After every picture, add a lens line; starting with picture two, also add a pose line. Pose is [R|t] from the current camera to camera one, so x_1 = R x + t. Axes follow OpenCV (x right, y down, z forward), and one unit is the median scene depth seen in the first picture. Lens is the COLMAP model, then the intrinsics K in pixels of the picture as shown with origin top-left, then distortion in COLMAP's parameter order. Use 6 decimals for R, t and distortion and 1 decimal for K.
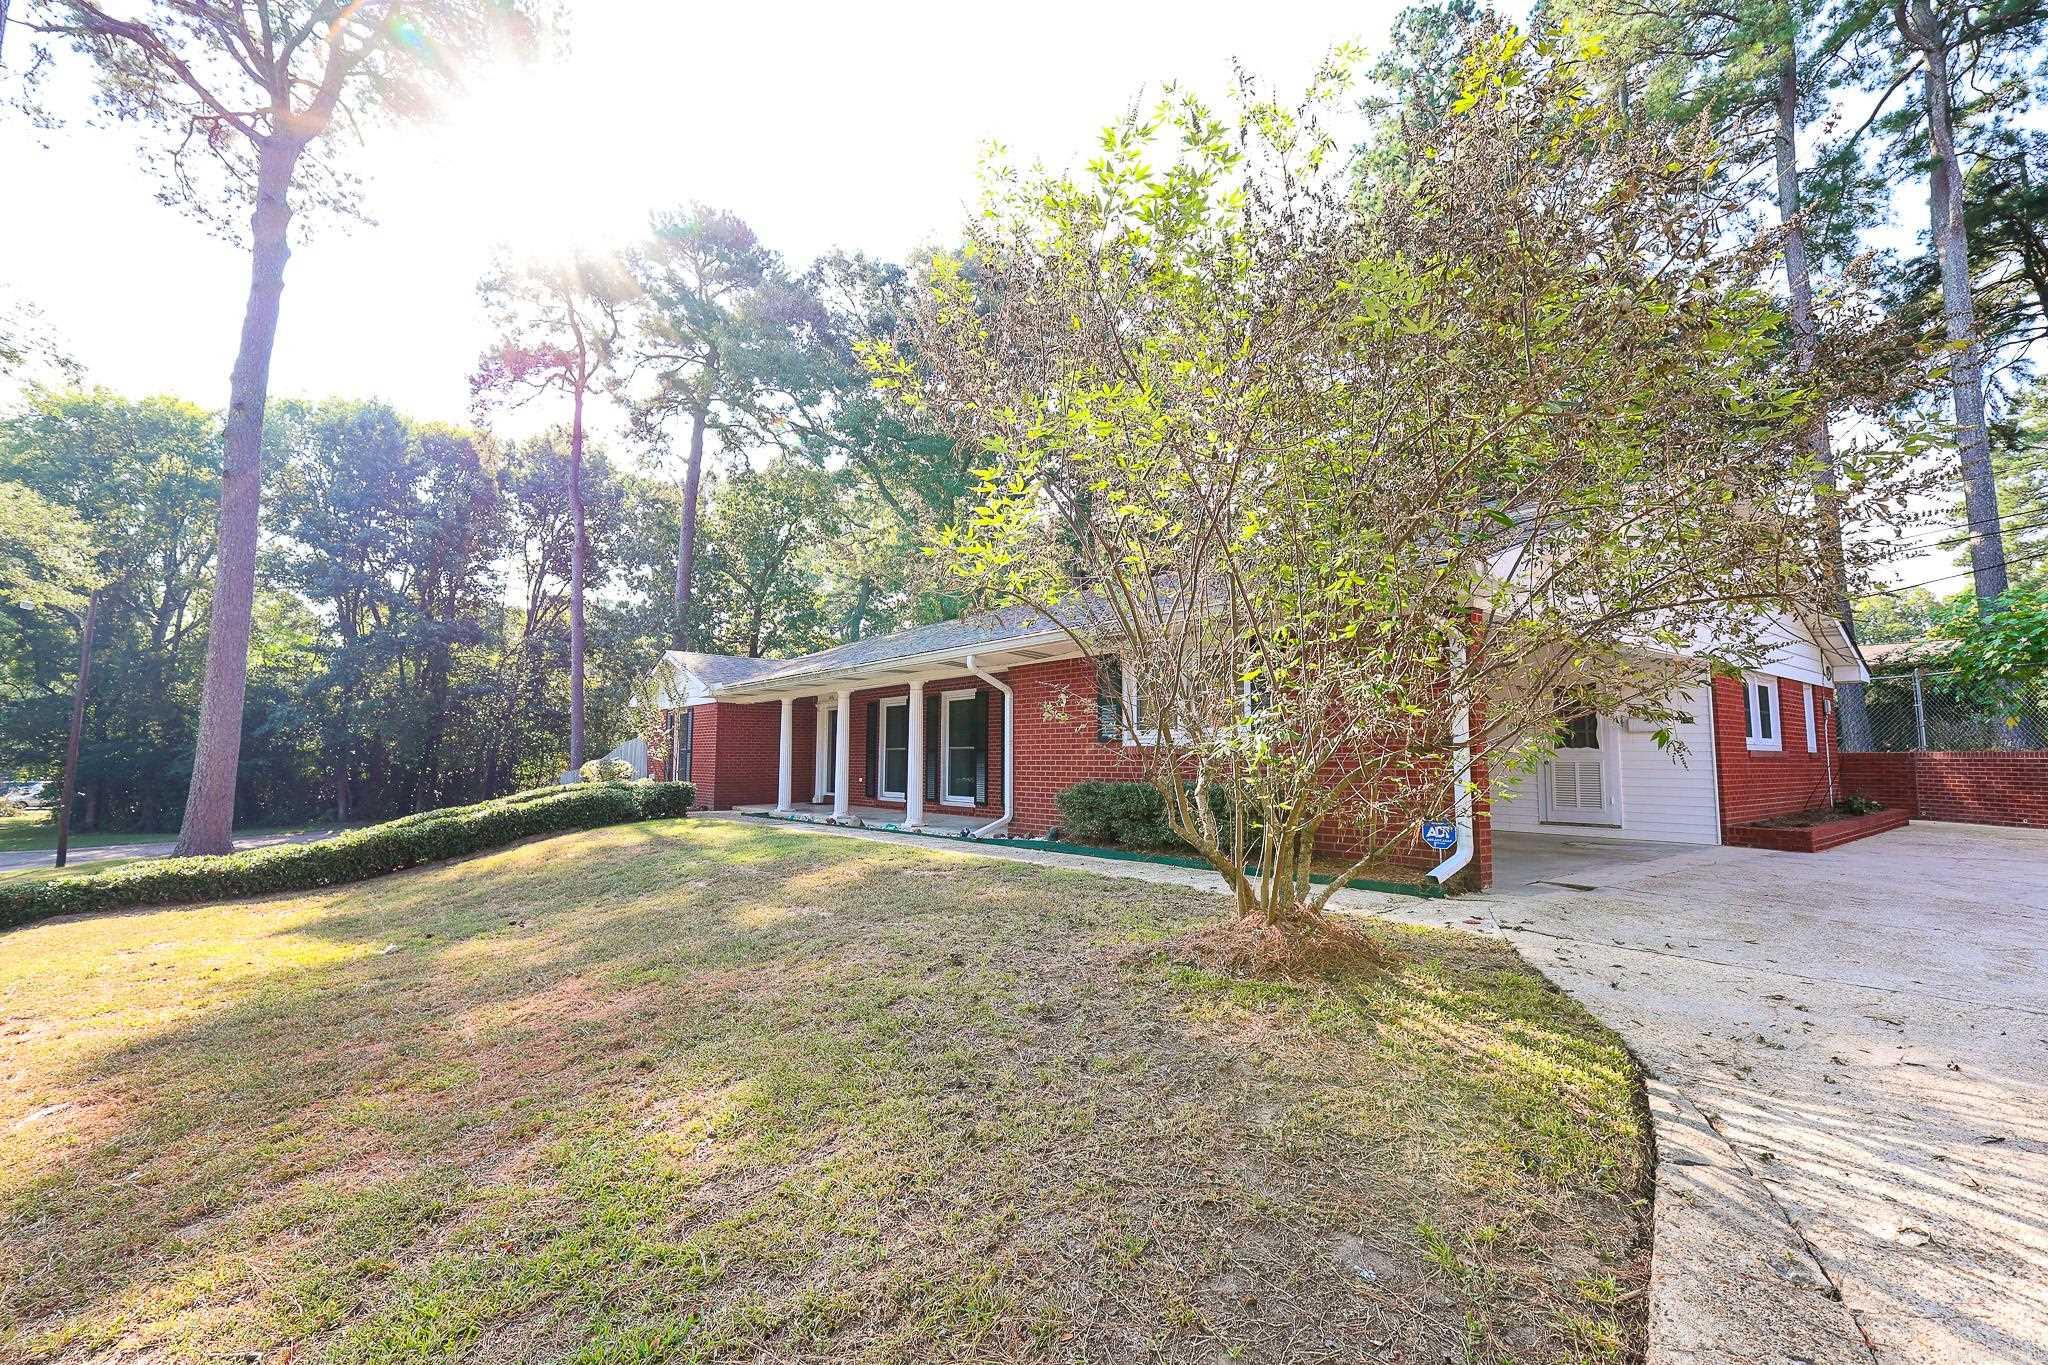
lens RADIAL K [[896.4, 0, 1024.0], [0, 896.4, 682.5], [0, 0, 1]] dist [0.002757, 0.000940]
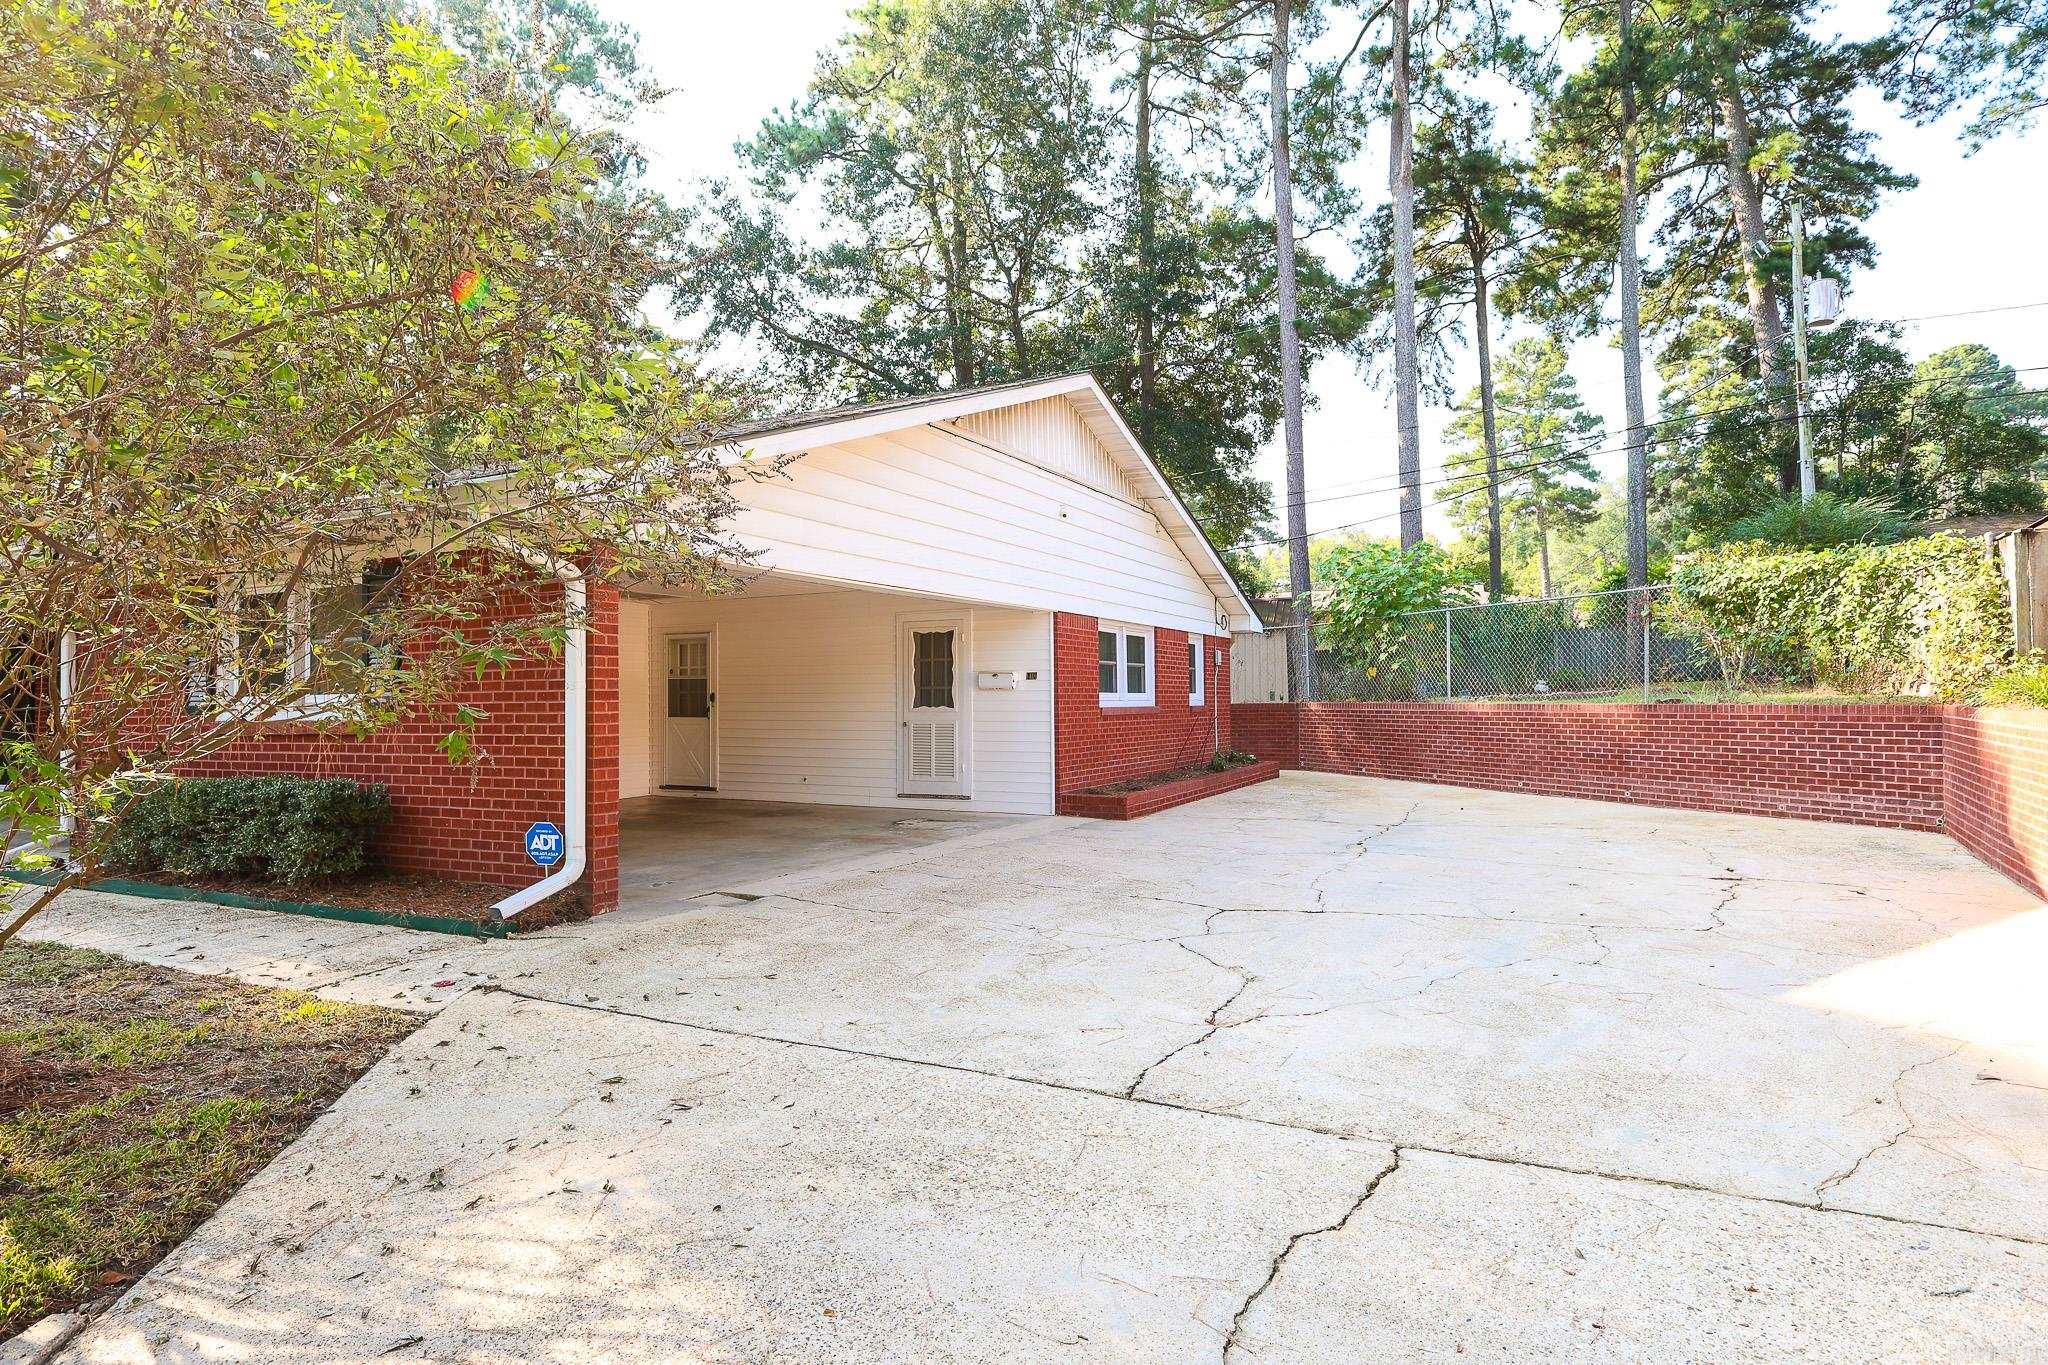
lens RADIAL K [[1135.5, 0, 1024.0], [0, 1135.5, 682.5], [0, 0, 1]] dist [0.021044, -0.000169]
pose [[0.900477, -0.001326, 0.434902, 0.224723], [-0.027514, 0.997819, 0.060010, -0.016775], [-0.434033, -0.066003, 0.898476, -0.000226]]
